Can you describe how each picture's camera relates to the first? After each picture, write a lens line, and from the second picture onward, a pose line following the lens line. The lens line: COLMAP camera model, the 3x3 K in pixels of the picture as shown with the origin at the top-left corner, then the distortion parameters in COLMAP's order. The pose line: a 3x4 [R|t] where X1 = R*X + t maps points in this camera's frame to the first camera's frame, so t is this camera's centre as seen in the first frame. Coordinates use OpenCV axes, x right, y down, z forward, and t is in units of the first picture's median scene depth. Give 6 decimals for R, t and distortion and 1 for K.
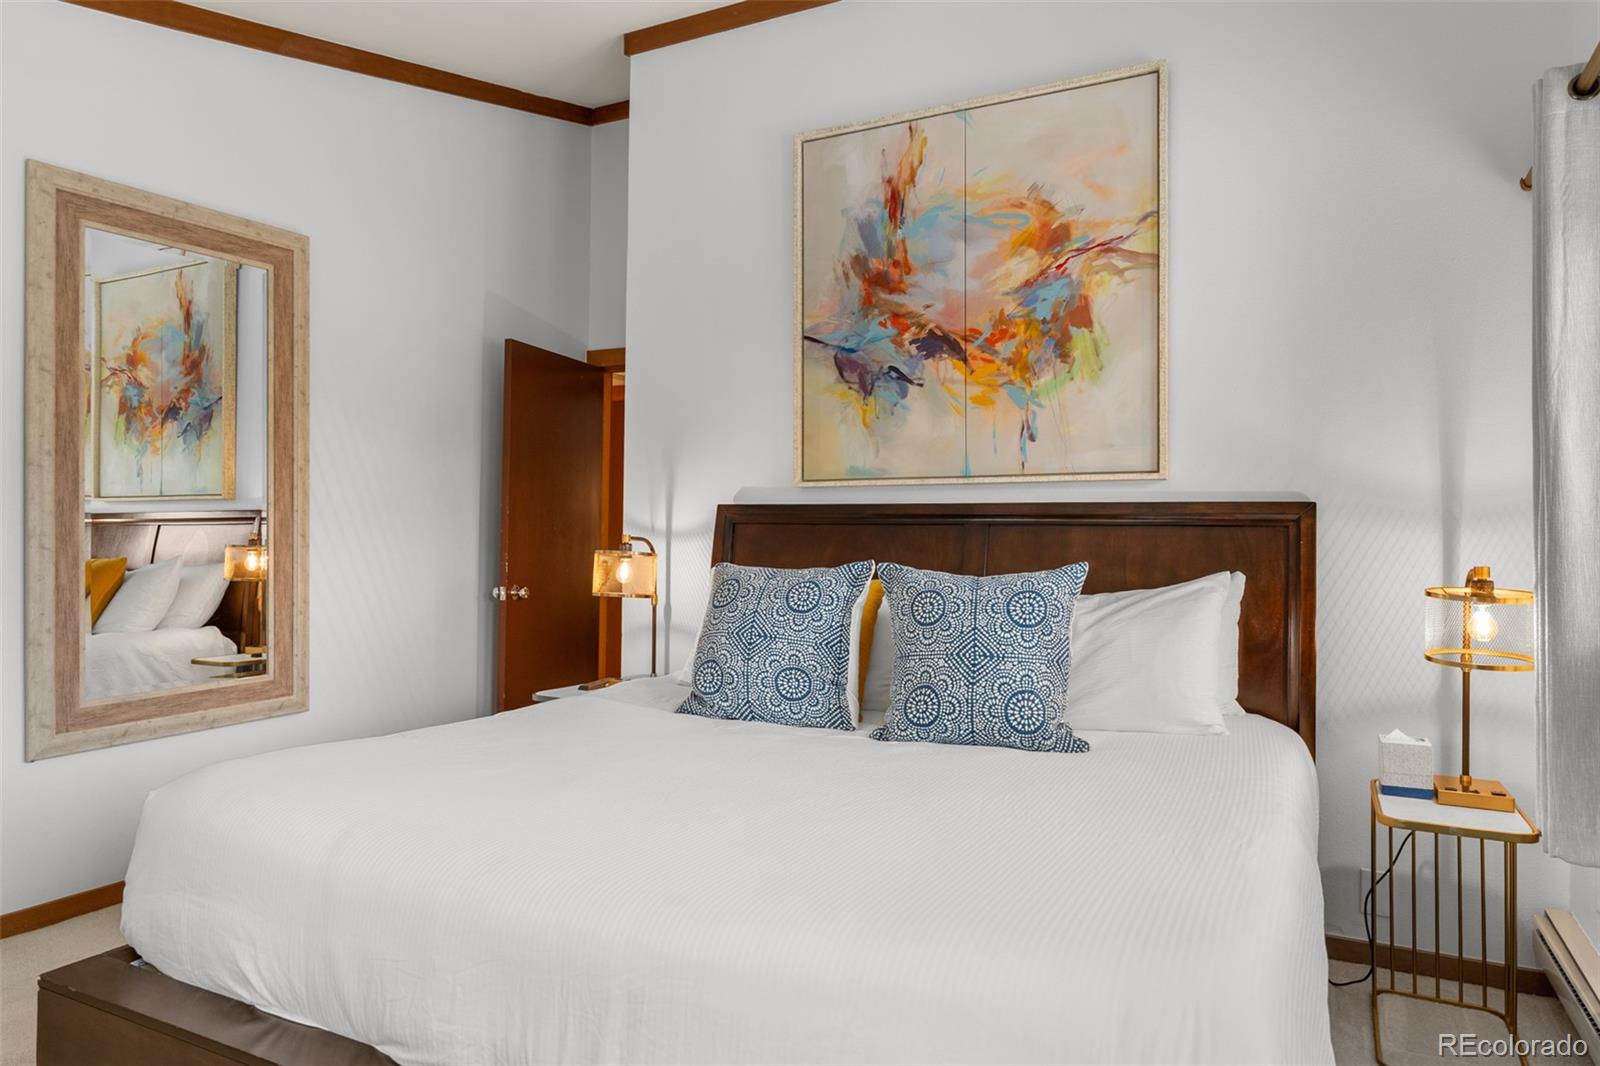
lens RADIAL K [[1007.9, 0, 797.9], [0, 1007.9, 545.6], [0, 0, 1]] dist [-0.000279, -0.002828]
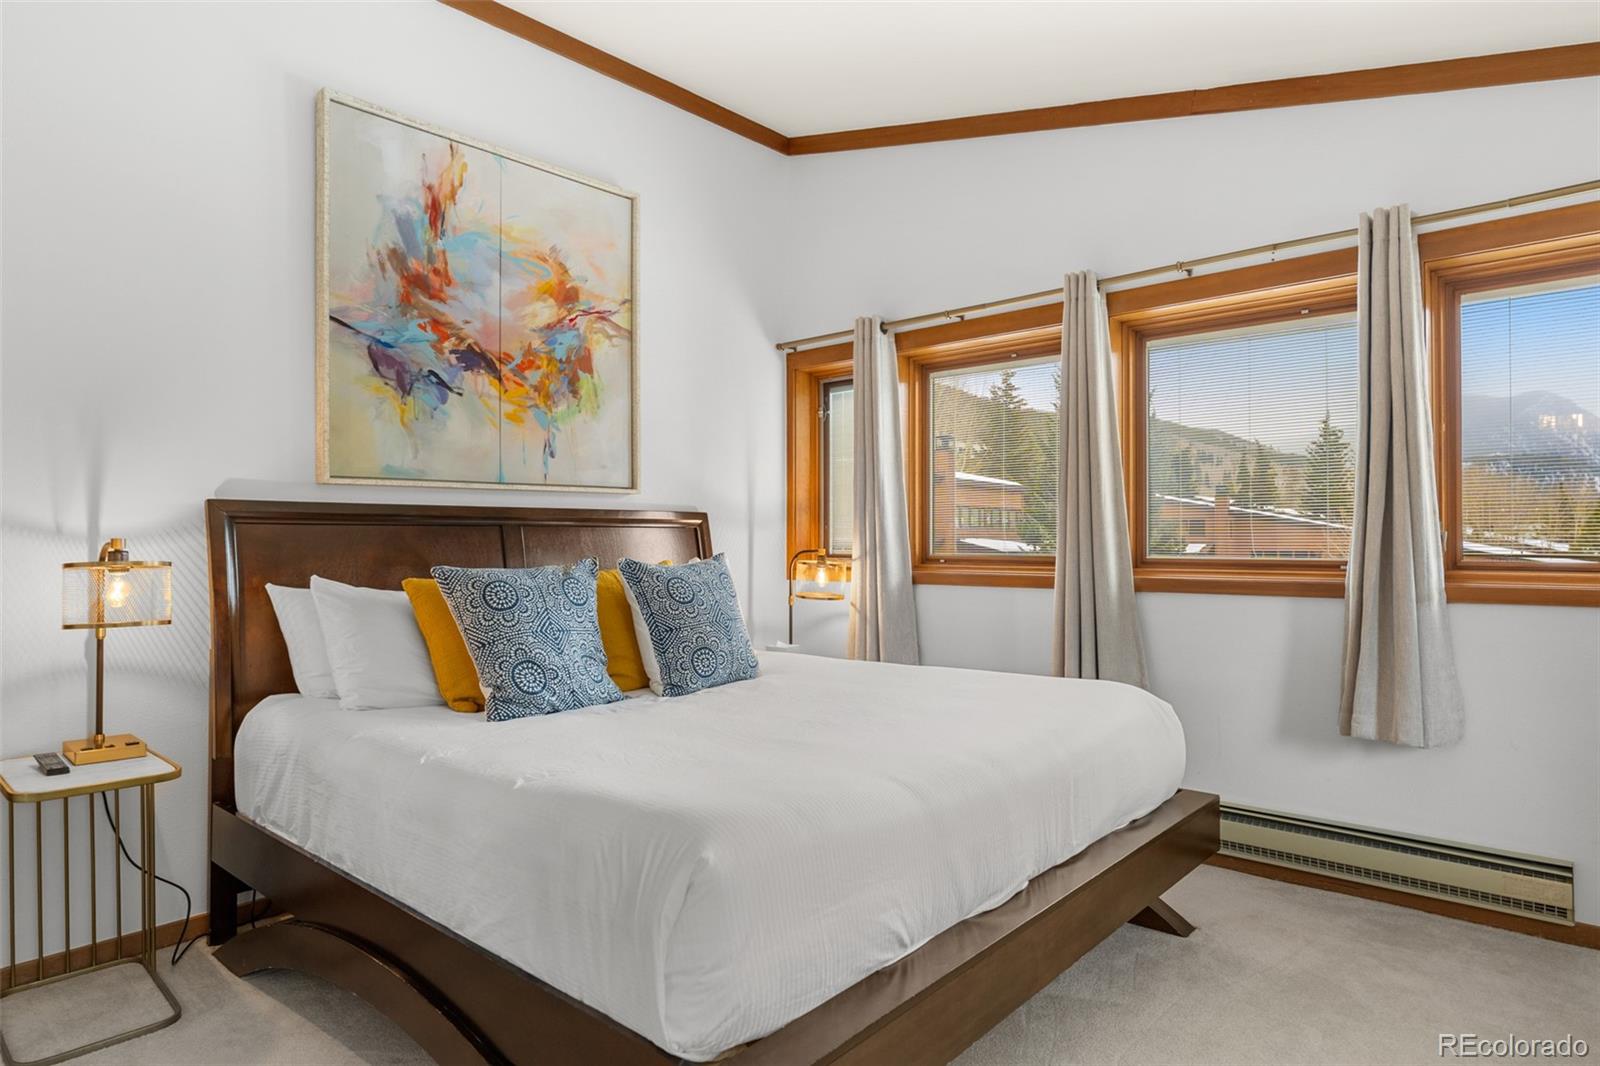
lens RADIAL K [[909.0, 0, 798.9], [0, 909.0, 529.5], [0, 0, 1]] dist [0.000476, 0.000179]
pose [[0.267686, -0.010244, 0.963452, -0.713381], [-0.004181, 0.999922, 0.011794, -0.029503], [-0.963497, -0.007185, 0.267622, 0.399689]]
